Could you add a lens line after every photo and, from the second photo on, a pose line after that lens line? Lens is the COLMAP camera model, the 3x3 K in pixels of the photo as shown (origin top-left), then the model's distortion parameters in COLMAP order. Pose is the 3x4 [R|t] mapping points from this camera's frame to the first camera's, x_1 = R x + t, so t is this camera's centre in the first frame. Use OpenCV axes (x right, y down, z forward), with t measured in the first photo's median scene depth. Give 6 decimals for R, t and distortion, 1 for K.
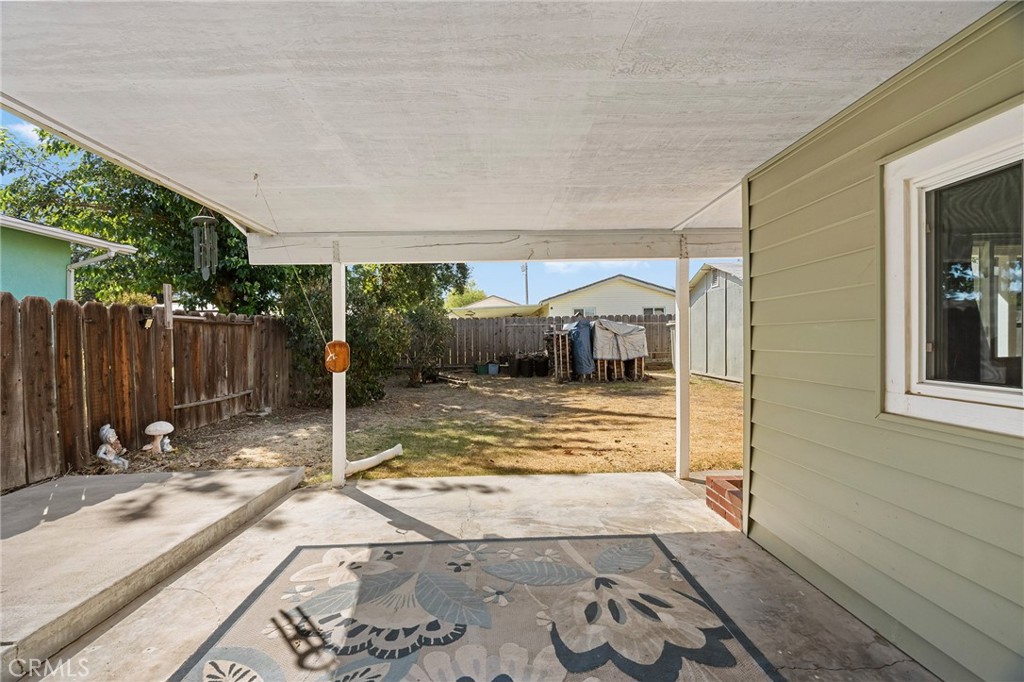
lens RADIAL K [[463.4, 0, 505.5], [0, 463.4, 345.0], [0, 0, 1]] dist [-0.008415, 0.003556]
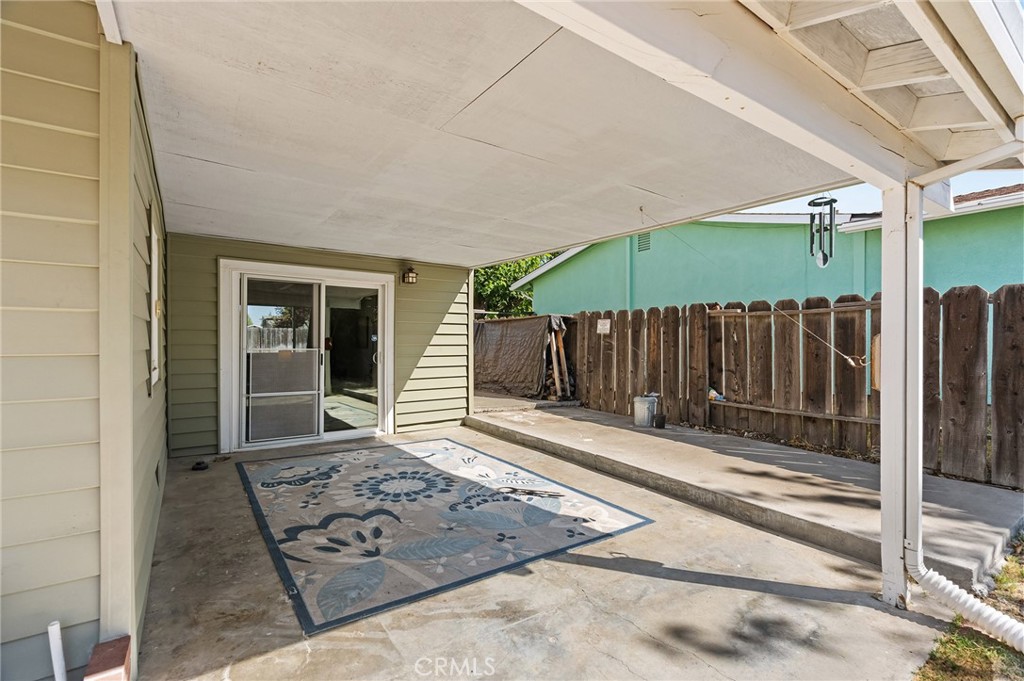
lens RADIAL K [[463.4, 0, 511.5], [0, 463.4, 340.4], [0, 0, 1]] dist [-0.008415, 0.003556]
pose [[-0.831951, 0.008958, -0.554777, 0.561279], [0.001060, 0.999893, 0.014556, -0.016619], [0.554848, 0.011521, -0.831872, 2.160288]]
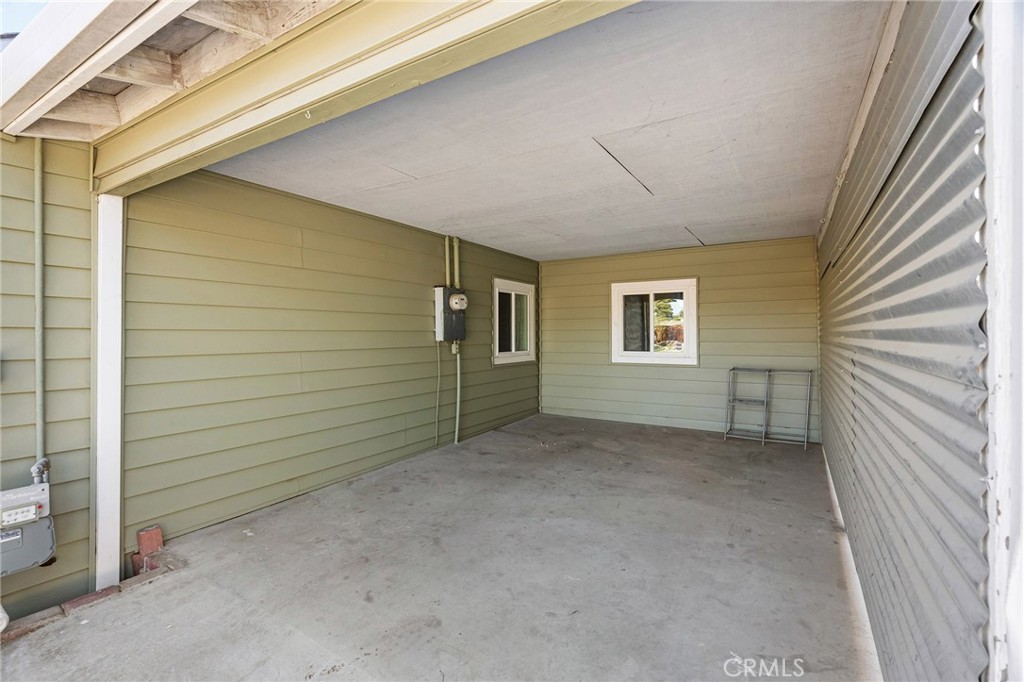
lens RADIAL K [[463.4, 0, 514.8], [0, 463.4, 338.8], [0, 0, 1]] dist [-0.008415, 0.003556]
pose [[0.536597, 0.006877, 0.843810, -1.764020], [0.010479, 0.999835, -0.014813, 0.019907], [-0.843773, 0.016791, 0.536437, -0.108792]]
